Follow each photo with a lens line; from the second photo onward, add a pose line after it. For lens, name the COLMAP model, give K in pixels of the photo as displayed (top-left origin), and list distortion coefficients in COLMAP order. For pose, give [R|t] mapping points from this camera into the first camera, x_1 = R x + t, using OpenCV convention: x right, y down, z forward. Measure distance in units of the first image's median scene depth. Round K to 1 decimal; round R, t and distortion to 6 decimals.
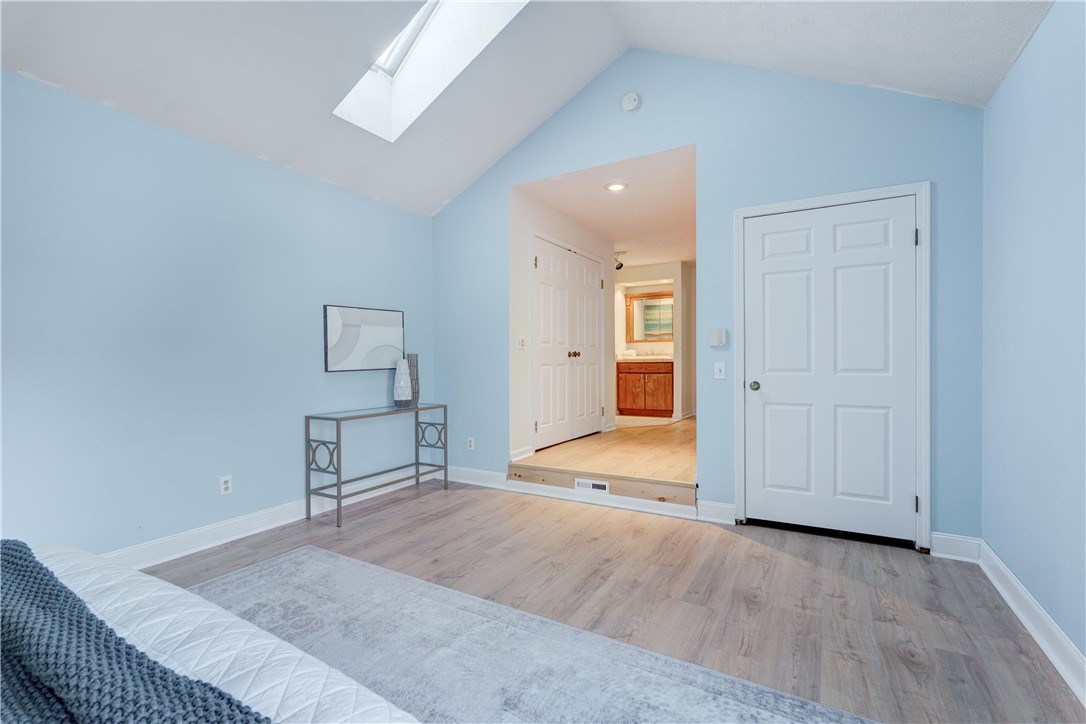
lens RADIAL K [[482.6, 0, 543.0], [0, 482.6, 362.0], [0, 0, 1]] dist [-0.000469, -0.000034]
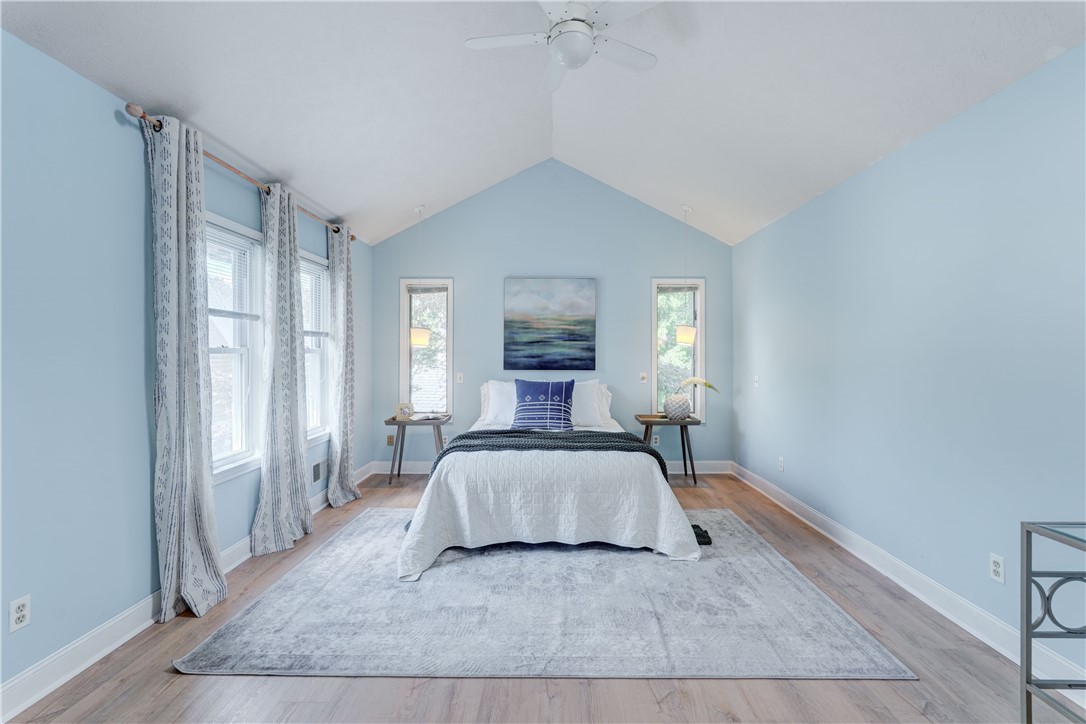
lens RADIAL K [[493.3, 0, 543.0], [0, 493.3, 362.0], [0, 0, 1]] dist [0.001389, 0.000379]
pose [[-0.872892, 0.014005, -0.487712, 0.322478], [0.003722, 0.999750, 0.022046, -0.078092], [0.487899, 0.017429, -0.872726, 1.496497]]
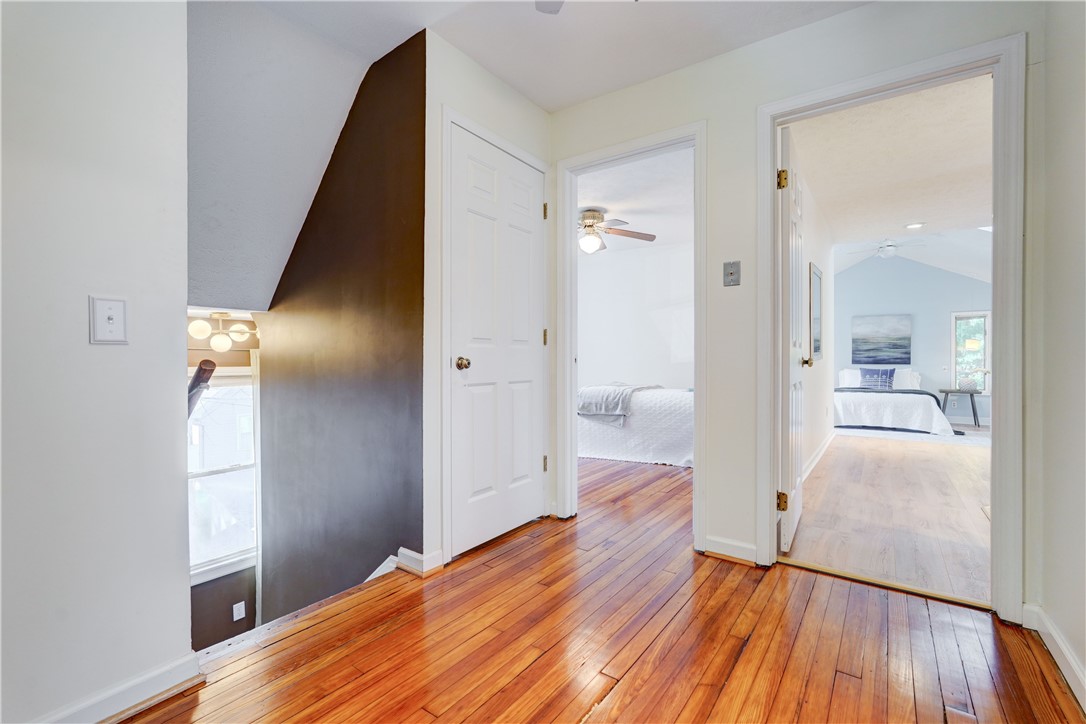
lens RADIAL K [[493.3, 0, 543.0], [0, 493.3, 362.0], [0, 0, 1]] dist [0.001389, 0.000379]
pose [[-0.996423, 0.004793, 0.084364, 1.229541], [0.005027, 0.999984, 0.002554, -0.051844], [-0.084351, 0.002969, -0.996432, 3.121782]]
